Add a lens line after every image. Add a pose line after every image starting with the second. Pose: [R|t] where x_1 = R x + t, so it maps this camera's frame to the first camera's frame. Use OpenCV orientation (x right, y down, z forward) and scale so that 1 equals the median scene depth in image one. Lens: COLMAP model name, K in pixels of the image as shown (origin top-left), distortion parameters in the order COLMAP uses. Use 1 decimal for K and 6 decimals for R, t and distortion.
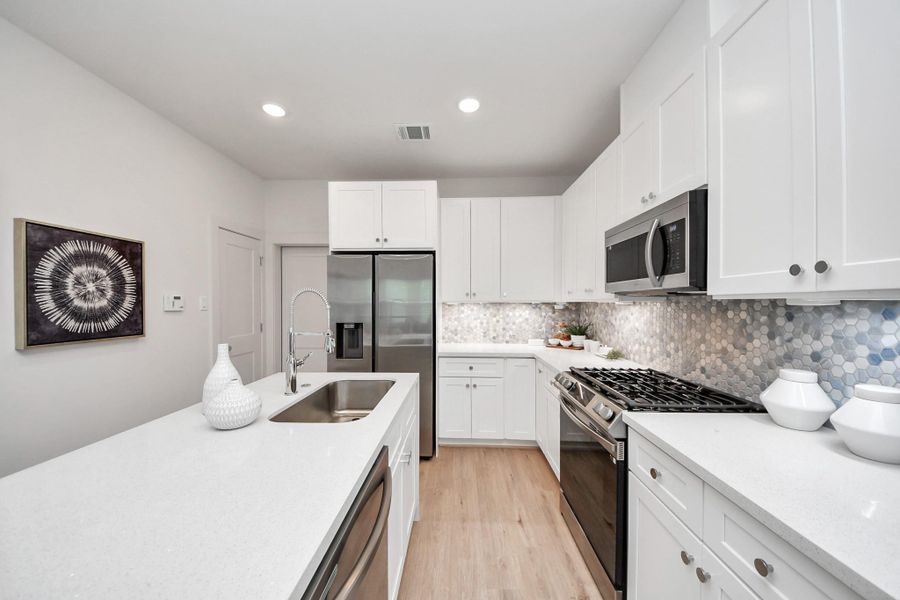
lens RADIAL K [[354.2, 0, 441.7], [0, 354.2, 303.1], [0, 0, 1]] dist [0.021226, -0.017980]
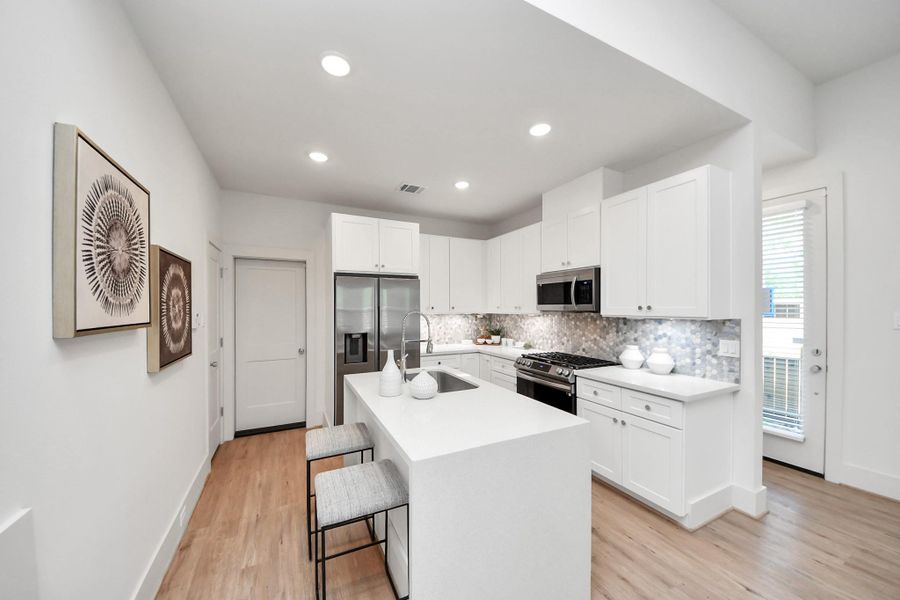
lens RADIAL K [[339.5, 0, 474.9], [0, 339.5, 304.0], [0, 0, 1]] dist [0.000684, -0.000139]
pose [[0.846008, 0.006077, 0.533136, -0.767891], [-0.001763, 0.999961, -0.008600, -0.050170], [-0.533168, 0.006336, 0.845986, -0.276865]]
